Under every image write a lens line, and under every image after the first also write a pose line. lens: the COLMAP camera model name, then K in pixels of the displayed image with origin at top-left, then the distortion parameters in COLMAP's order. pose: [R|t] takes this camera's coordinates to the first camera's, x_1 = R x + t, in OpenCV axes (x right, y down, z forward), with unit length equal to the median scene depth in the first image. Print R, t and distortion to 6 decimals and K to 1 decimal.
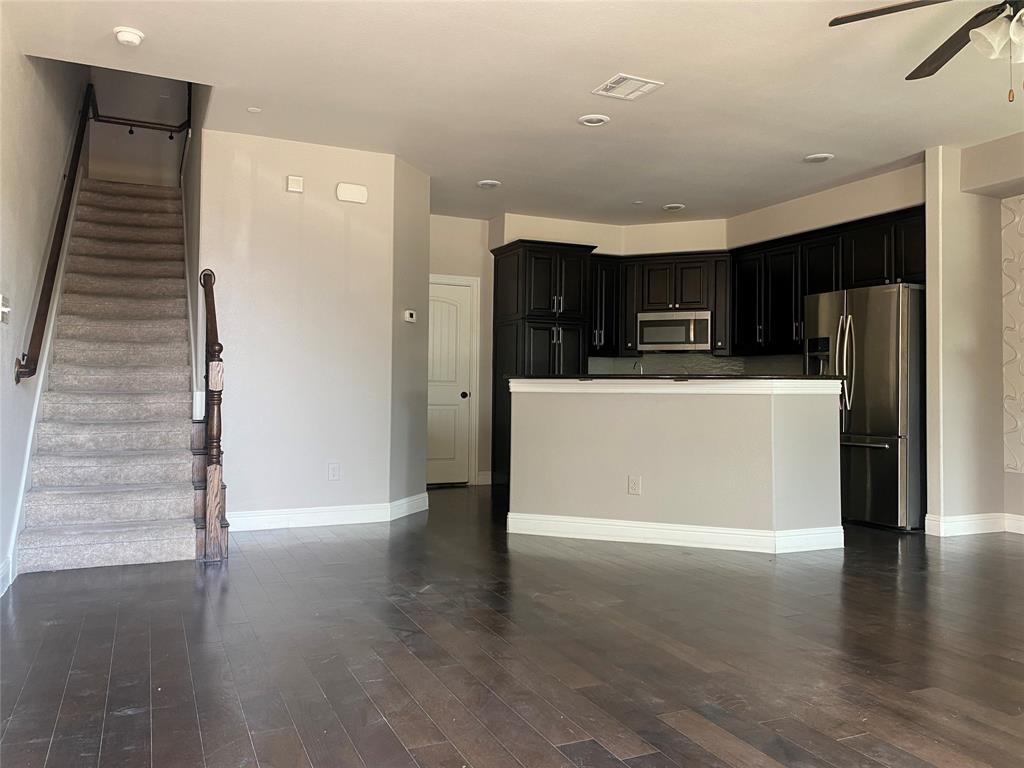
lens RADIAL K [[781.3, 0, 508.6], [0, 781.3, 379.3], [0, 0, 1]] dist [0.002529, -0.012030]
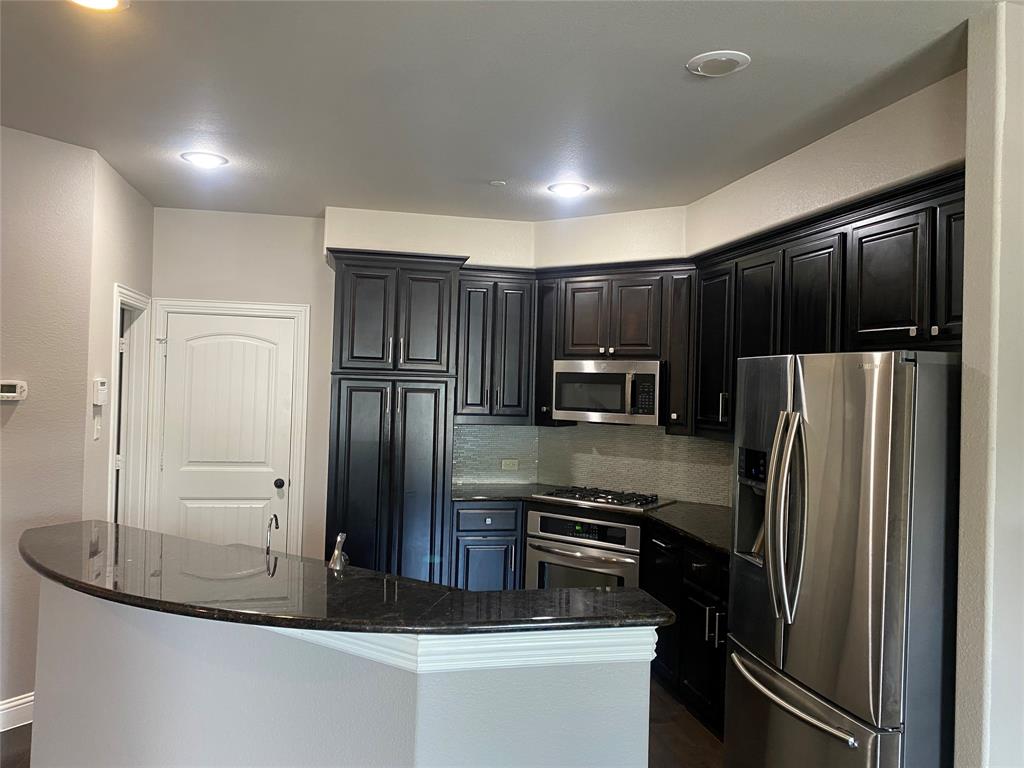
lens RADIAL K [[785.6, 0, 512.0], [0, 785.6, 384.0], [0, 0, 1]] dist [0.005776, -0.010814]
pose [[0.976769, 0.017660, -0.213565, 0.403990], [-0.015061, 0.999791, 0.013792, -0.111324], [0.213764, -0.010255, 0.976832, 0.565405]]
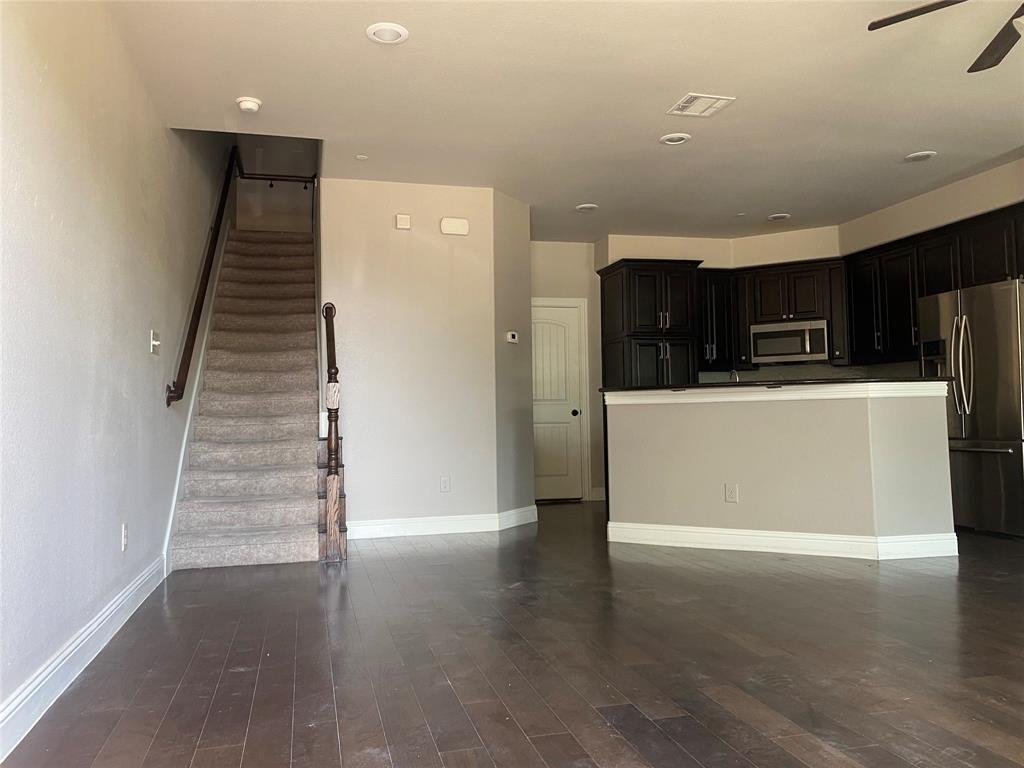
lens RADIAL K [[785.6, 0, 512.0], [0, 785.6, 384.0], [0, 0, 1]] dist [0.005776, -0.010814]
pose [[0.983614, -0.035299, -0.176796, 0.062519], [0.030119, 0.999037, -0.031896, 0.017825], [0.177751, 0.026049, 0.983731, -0.050041]]
